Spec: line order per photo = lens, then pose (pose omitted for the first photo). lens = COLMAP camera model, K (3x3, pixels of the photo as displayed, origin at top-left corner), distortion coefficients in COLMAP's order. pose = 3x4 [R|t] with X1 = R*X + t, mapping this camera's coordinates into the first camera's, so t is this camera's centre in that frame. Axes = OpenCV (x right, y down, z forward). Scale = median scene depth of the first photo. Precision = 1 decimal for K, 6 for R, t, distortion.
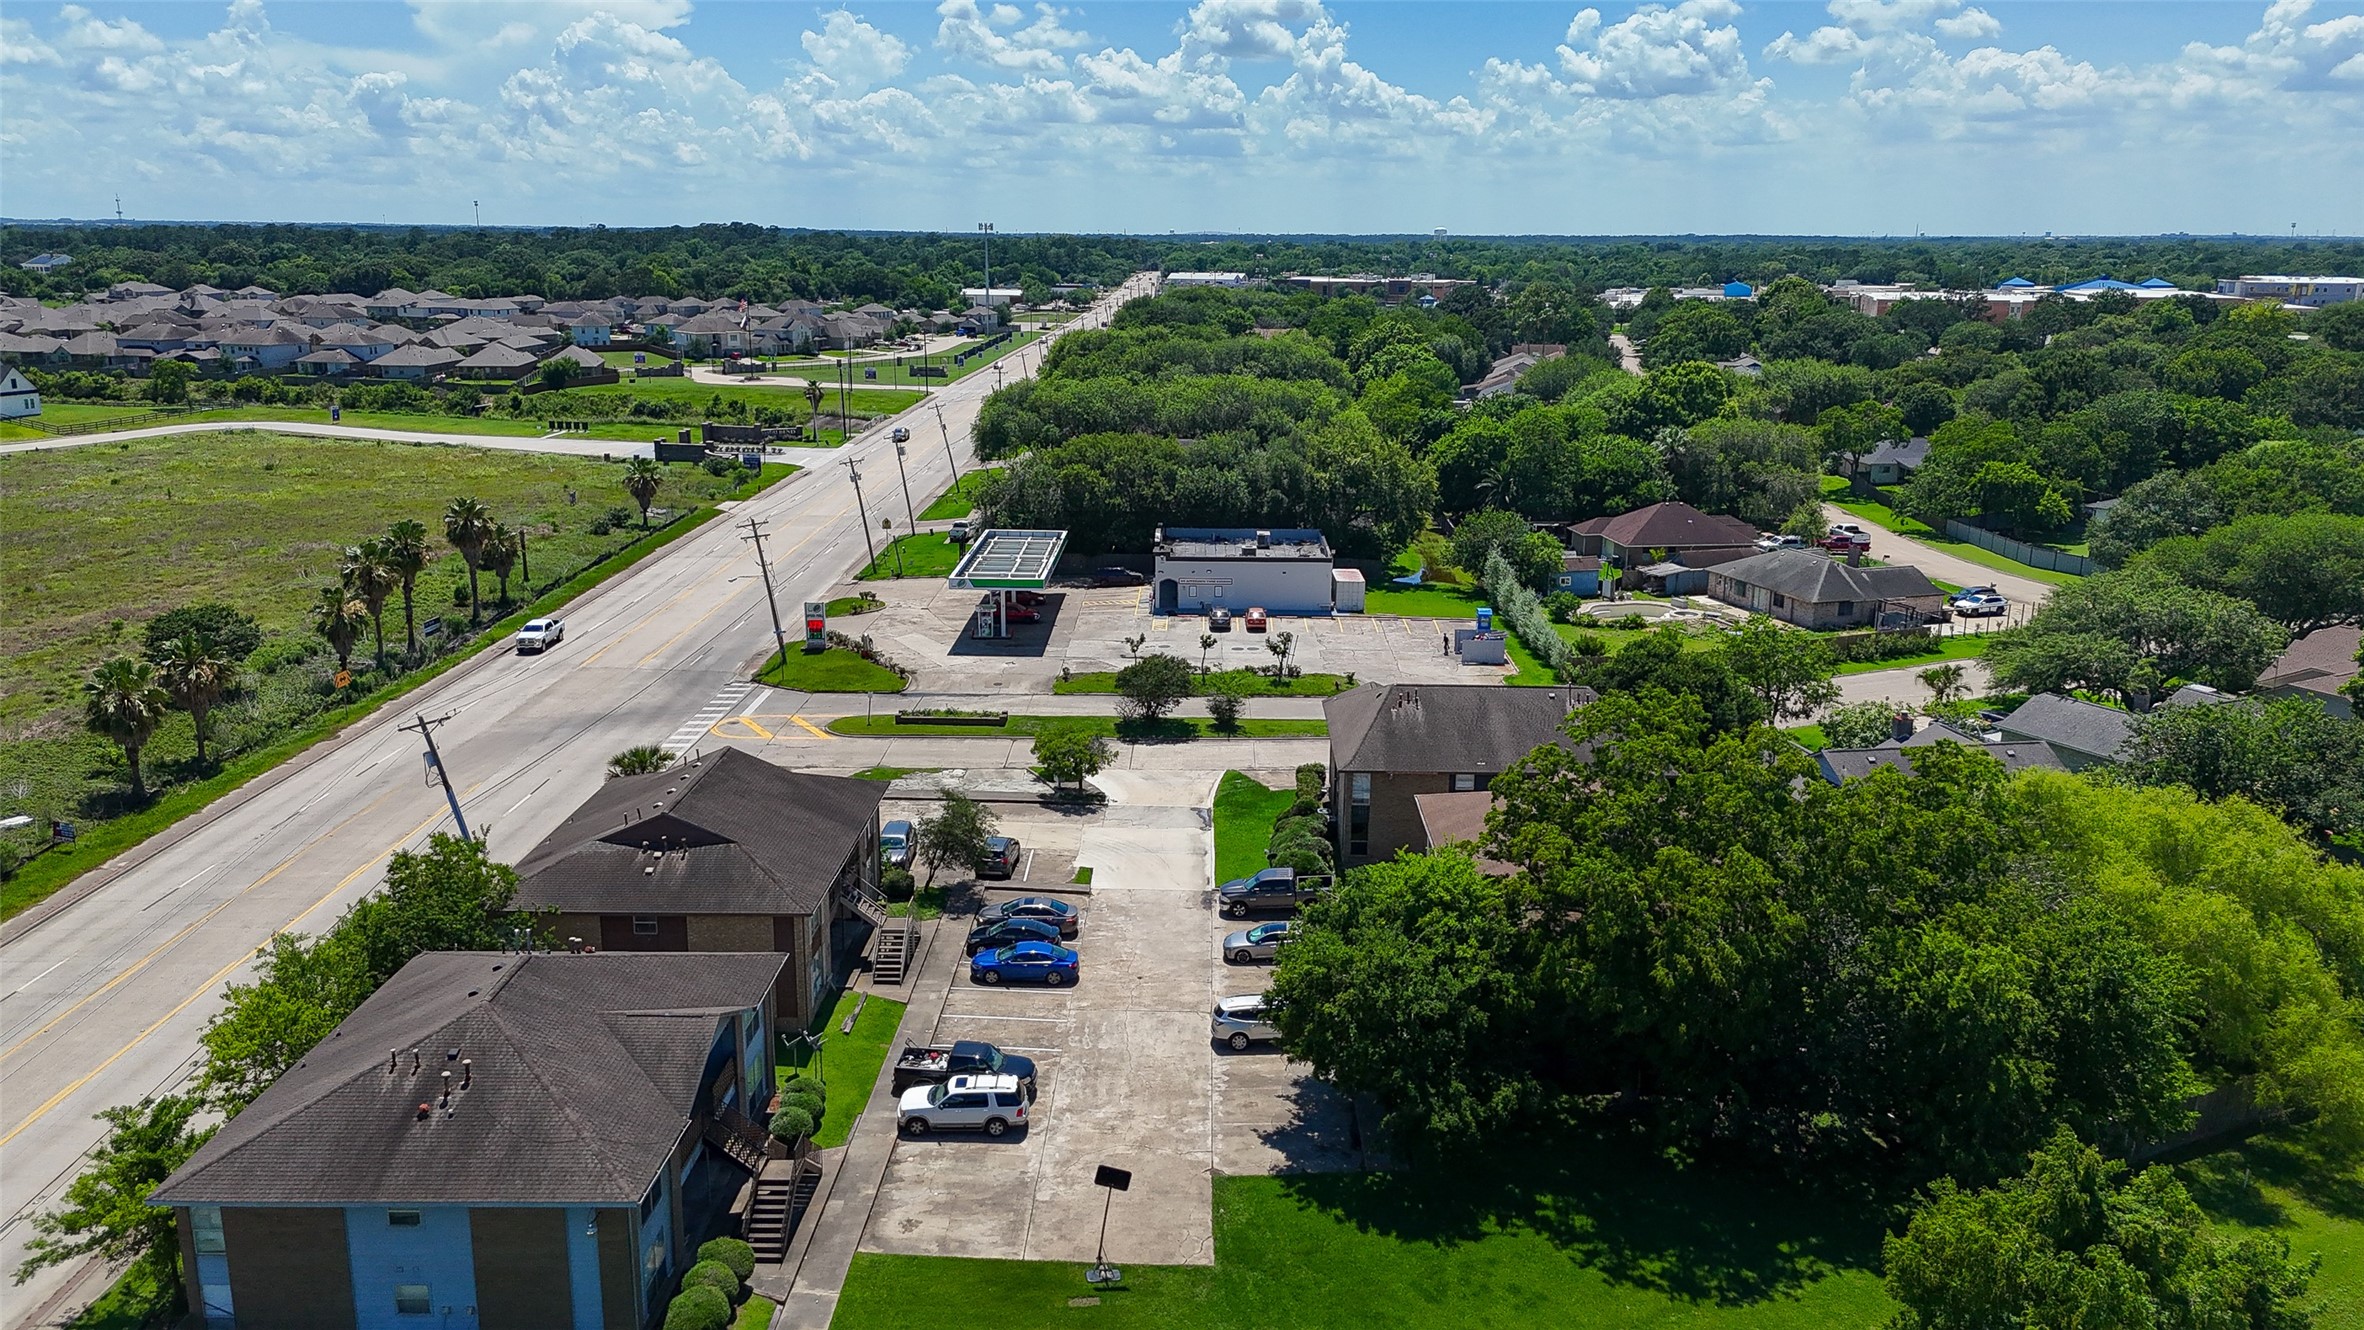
lens RADIAL K [[1737.9, 0, 1183.0], [0, 1737.9, 663.4], [0, 0, 1]] dist [0.085232, -0.084867]
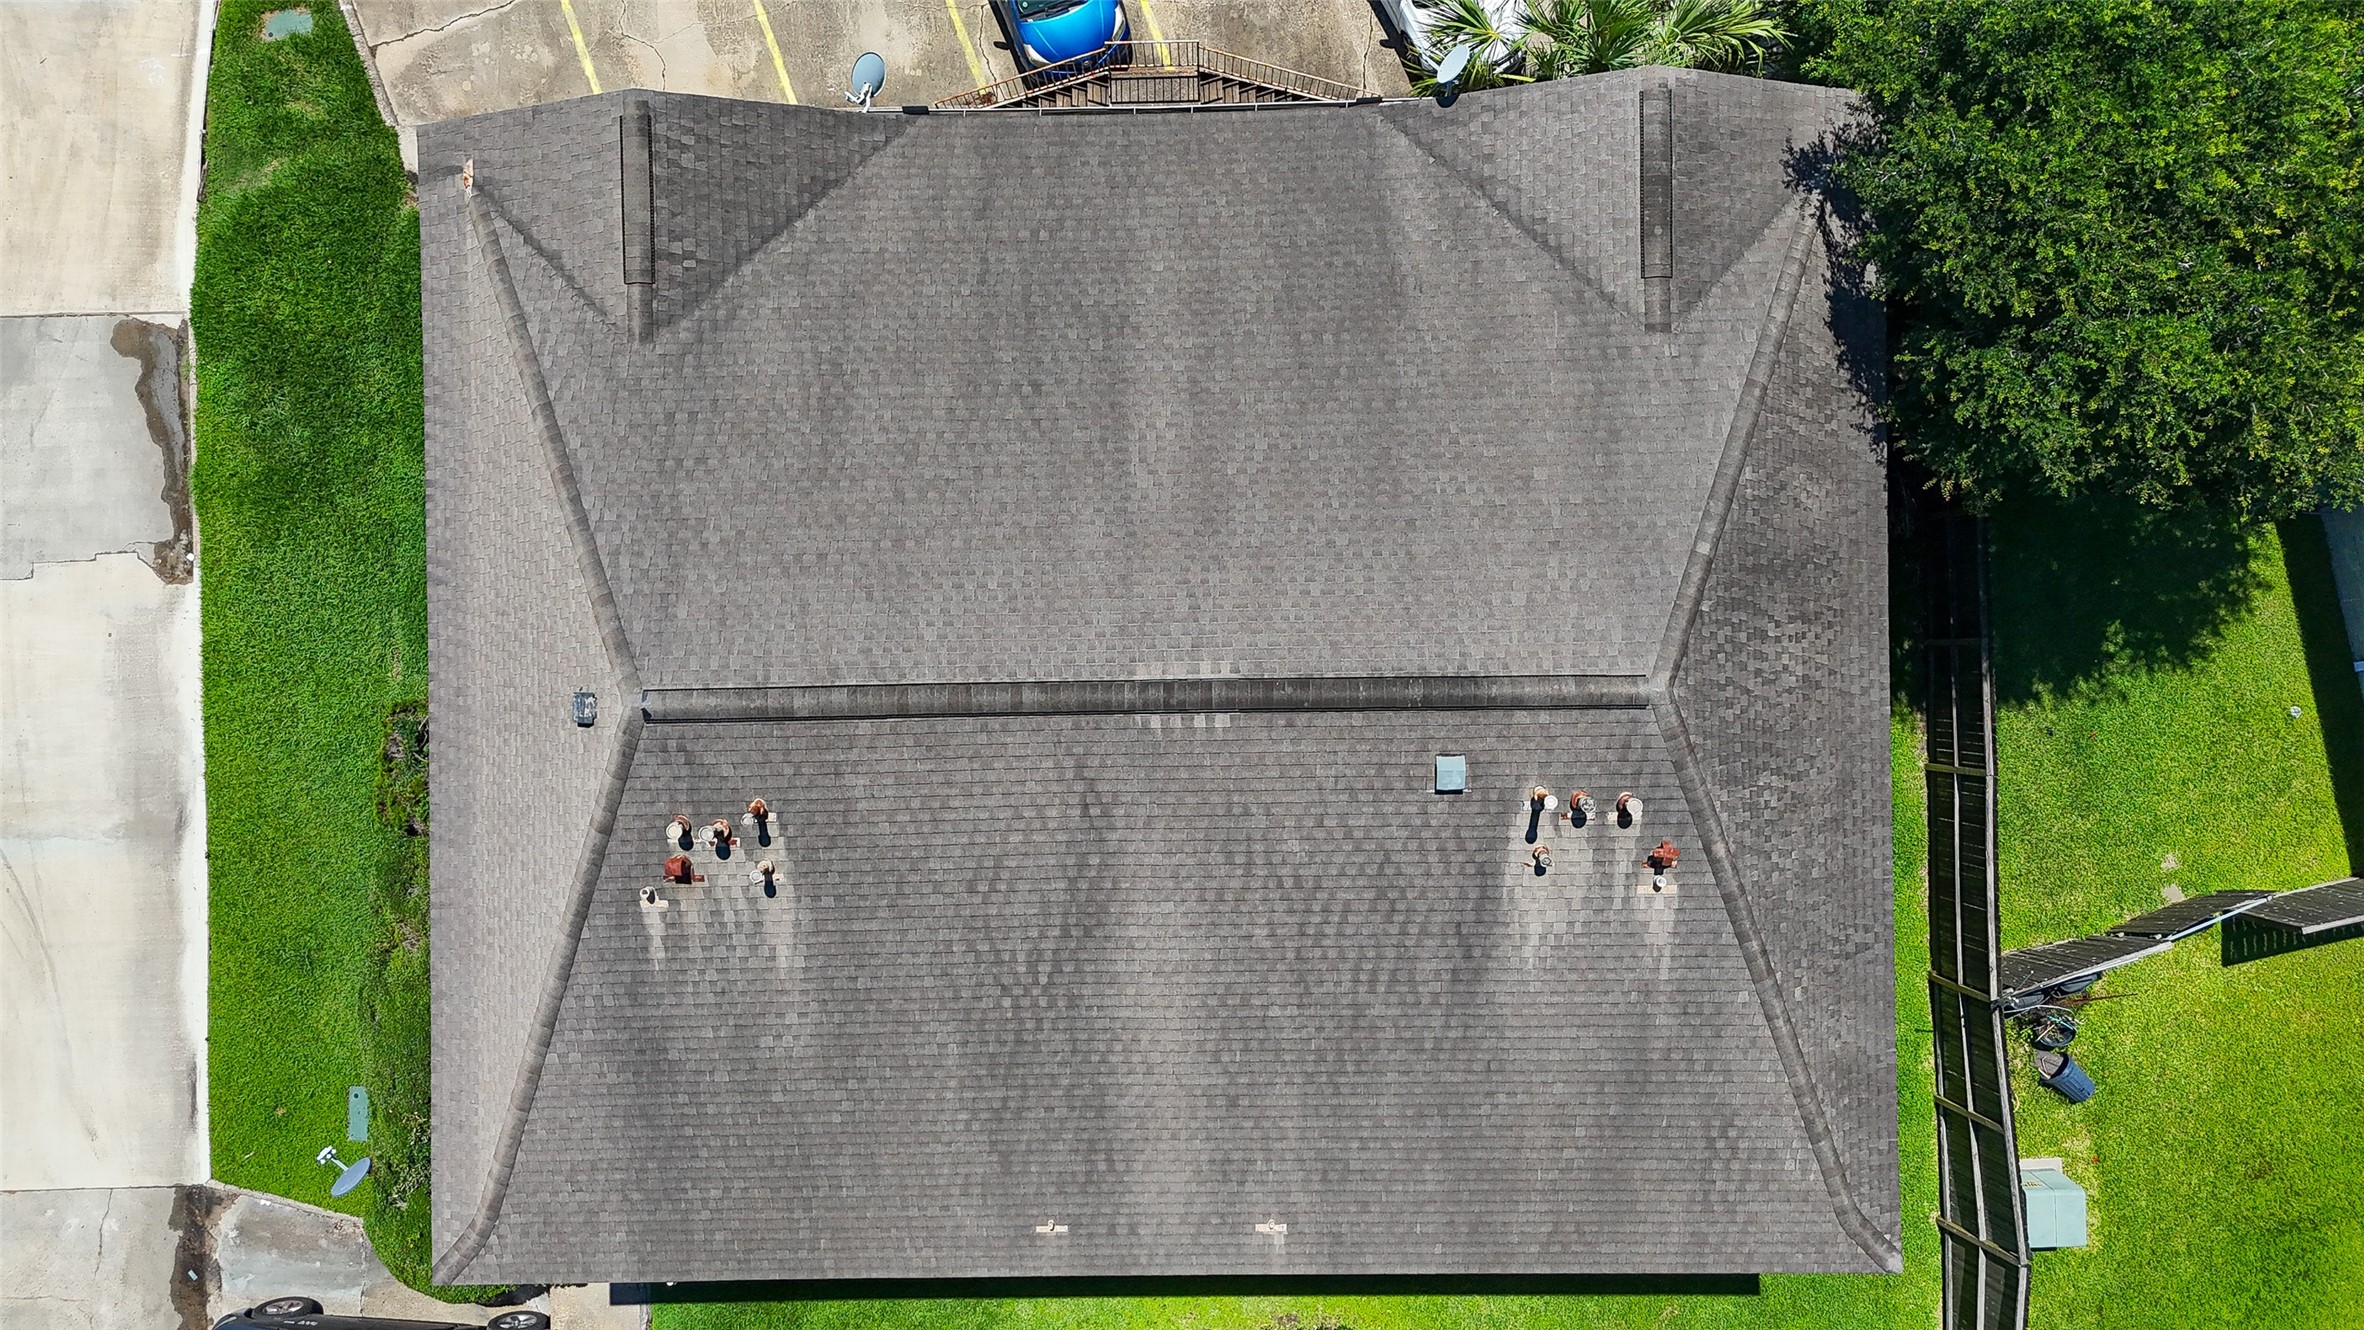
lens RADIAL K [[1737.9, 0, 1173.9], [0, 1737.9, 673.0], [0, 0, 1]] dist [0.085232, -0.084867]
pose [[0.999105, -0.032760, -0.026750, 0.143162], [0.033857, 0.240428, 0.970076, -0.132757], [-0.025348, -0.970114, 0.241322, 0.742765]]
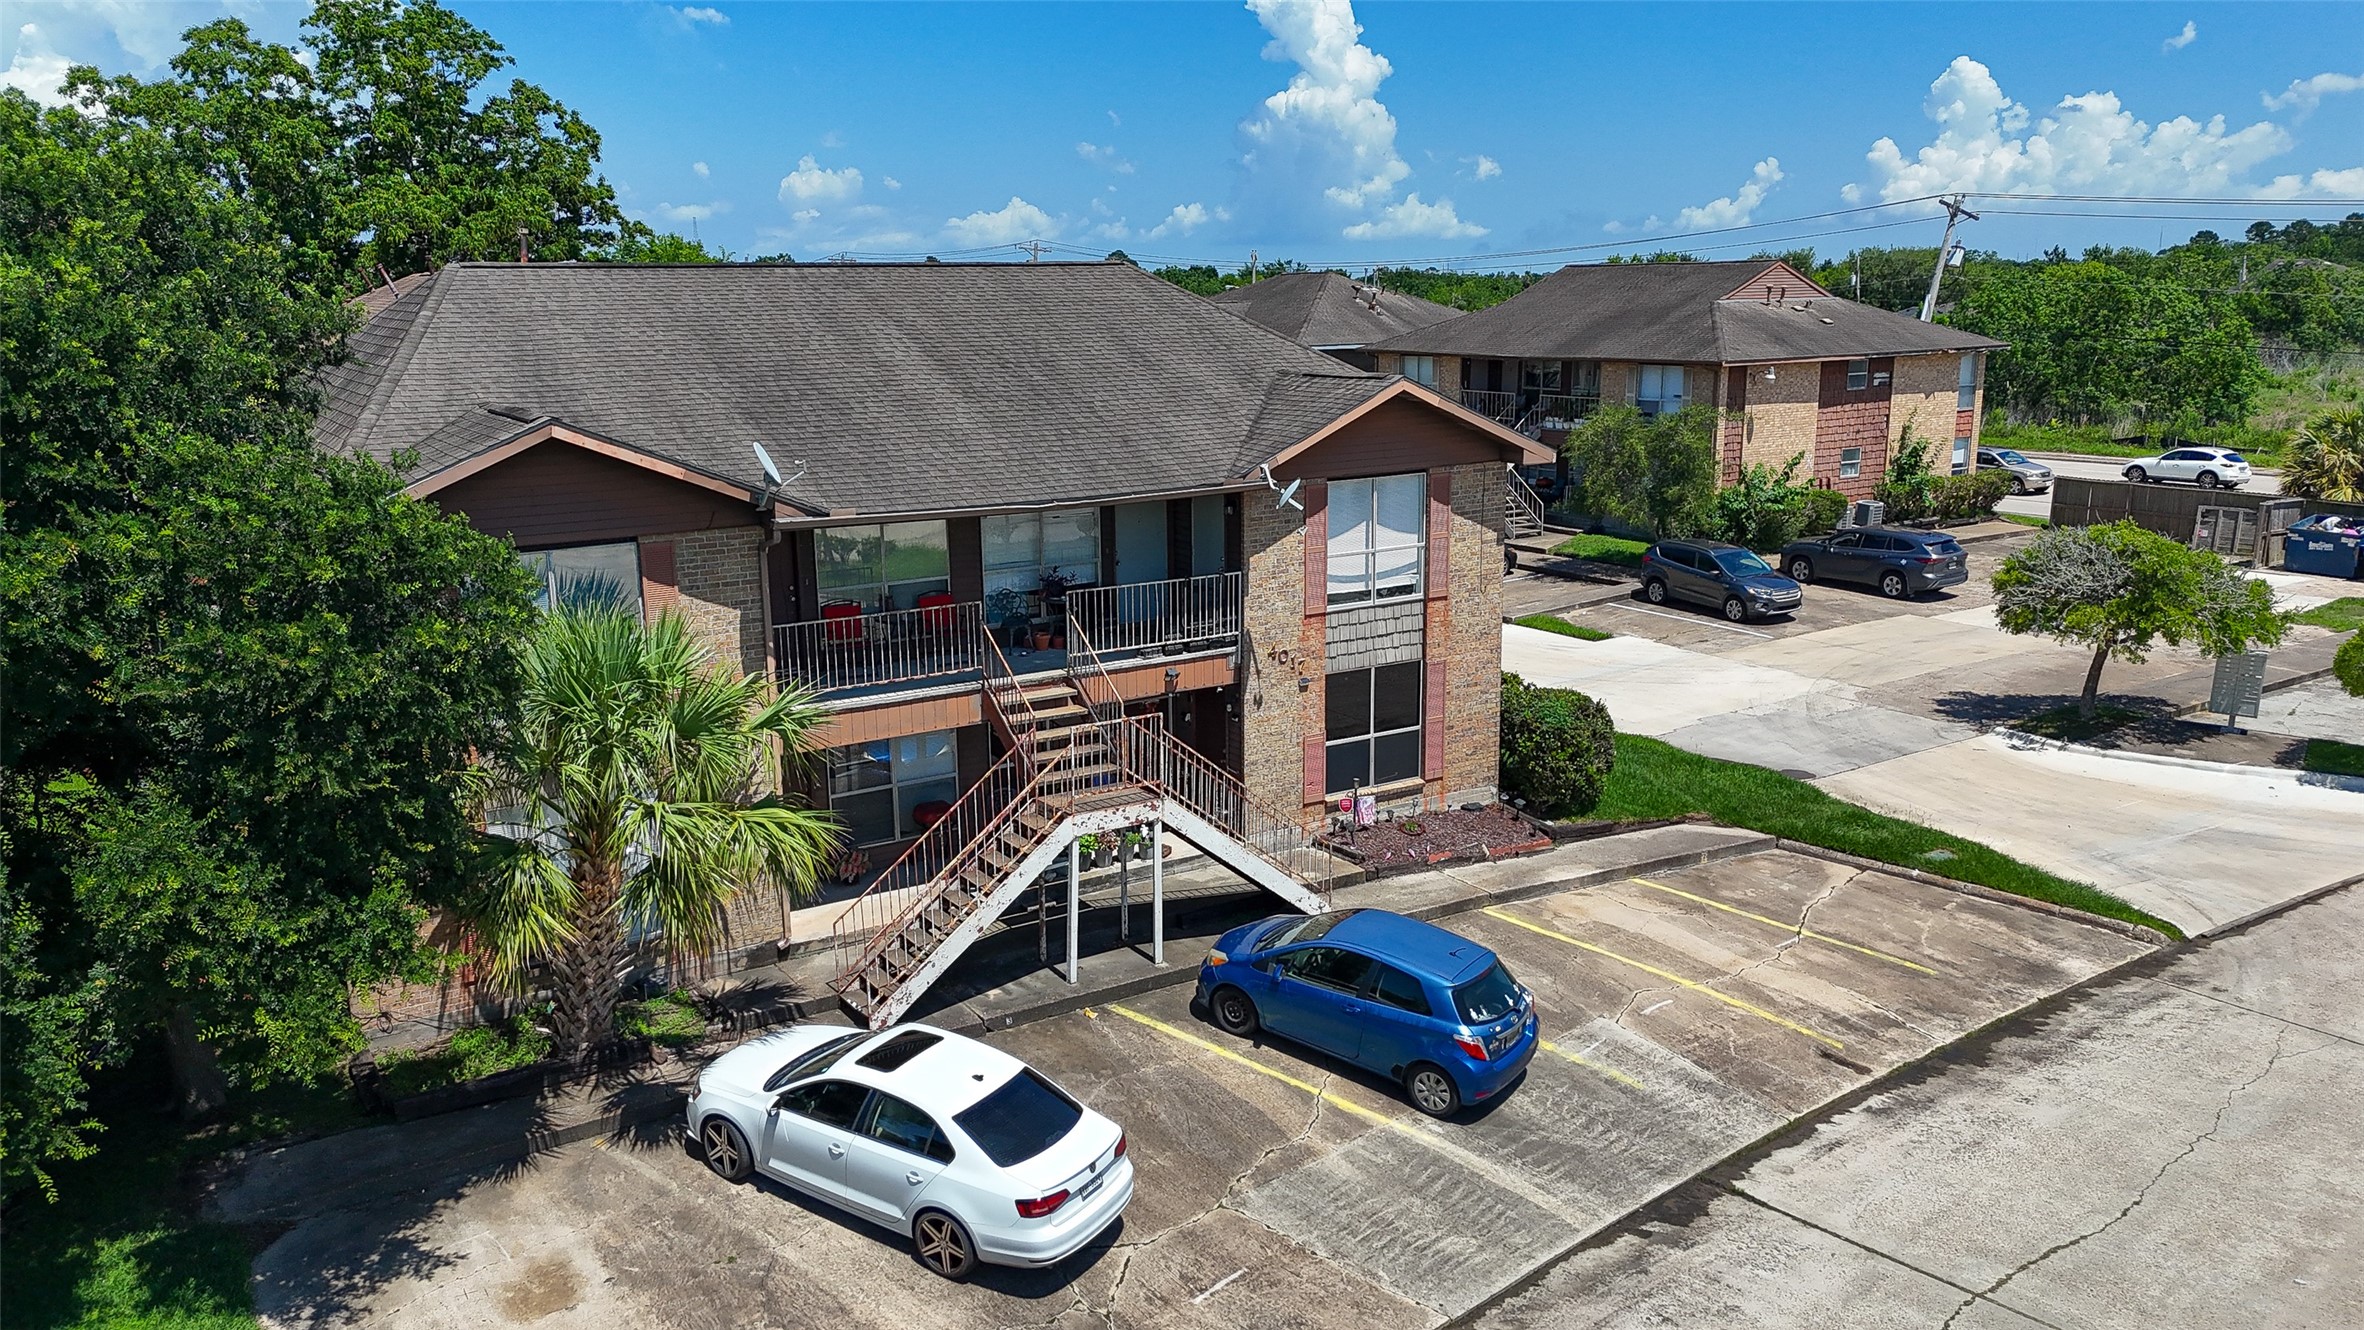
lens RADIAL K [[1737.9, 0, 1180.9], [0, 1737.9, 669.5], [0, 0, 1]] dist [0.085232, -0.084867]
pose [[-0.835726, 0.120711, -0.535715, 0.221904], [-0.127155, 0.906492, 0.402621, -0.037320], [0.534222, 0.404599, -0.742230, 0.980958]]
